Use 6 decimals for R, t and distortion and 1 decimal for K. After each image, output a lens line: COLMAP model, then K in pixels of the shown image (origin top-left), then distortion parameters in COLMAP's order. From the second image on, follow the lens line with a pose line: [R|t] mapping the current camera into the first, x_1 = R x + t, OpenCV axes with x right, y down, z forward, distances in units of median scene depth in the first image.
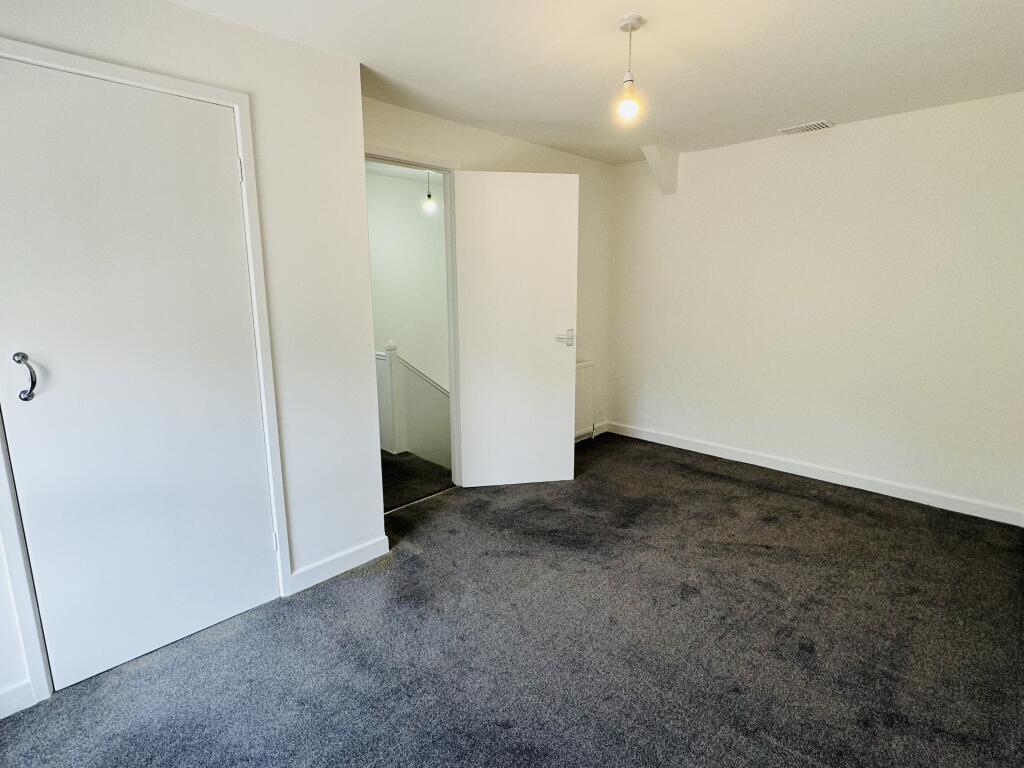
lens RADIAL K [[529.2, 0, 512.0], [0, 529.2, 384.0], [0, 0, 1]] dist [0.000994, 0.000166]
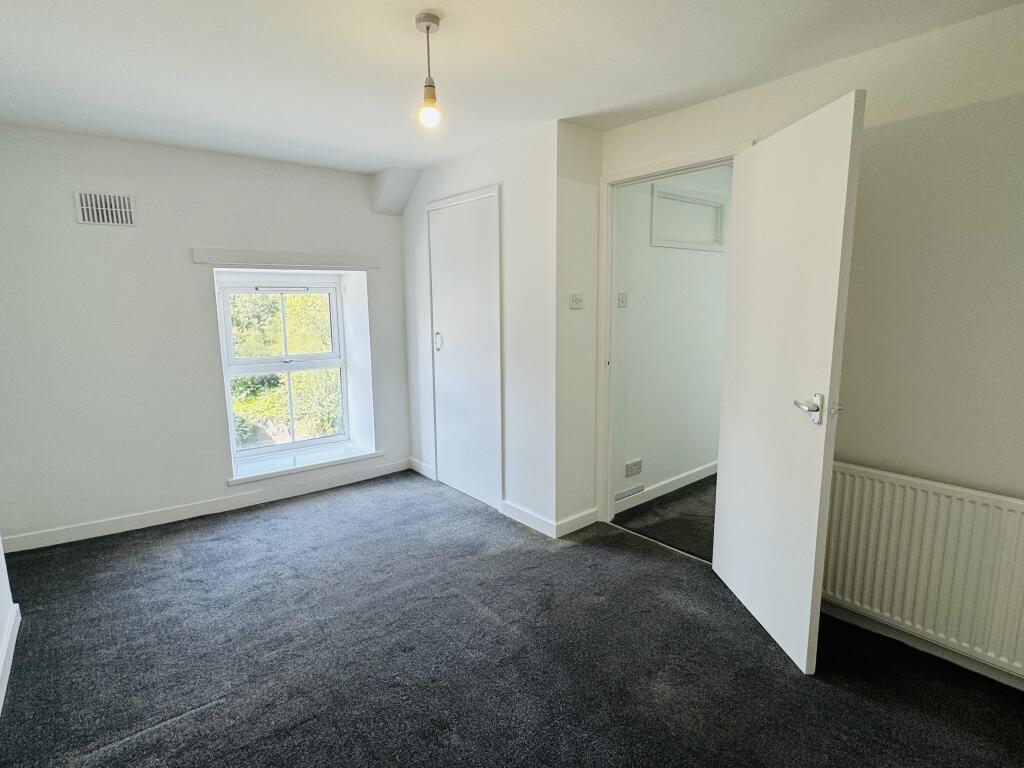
lens RADIAL K [[529.2, 0, 512.0], [0, 529.2, 384.0], [0, 0, 1]] dist [0.000994, 0.000166]
pose [[-0.114424, 0.166799, -0.979329, 0.958088], [-0.179440, 0.966119, 0.185515, -0.227231], [0.977092, 0.196959, -0.080617, 1.072133]]
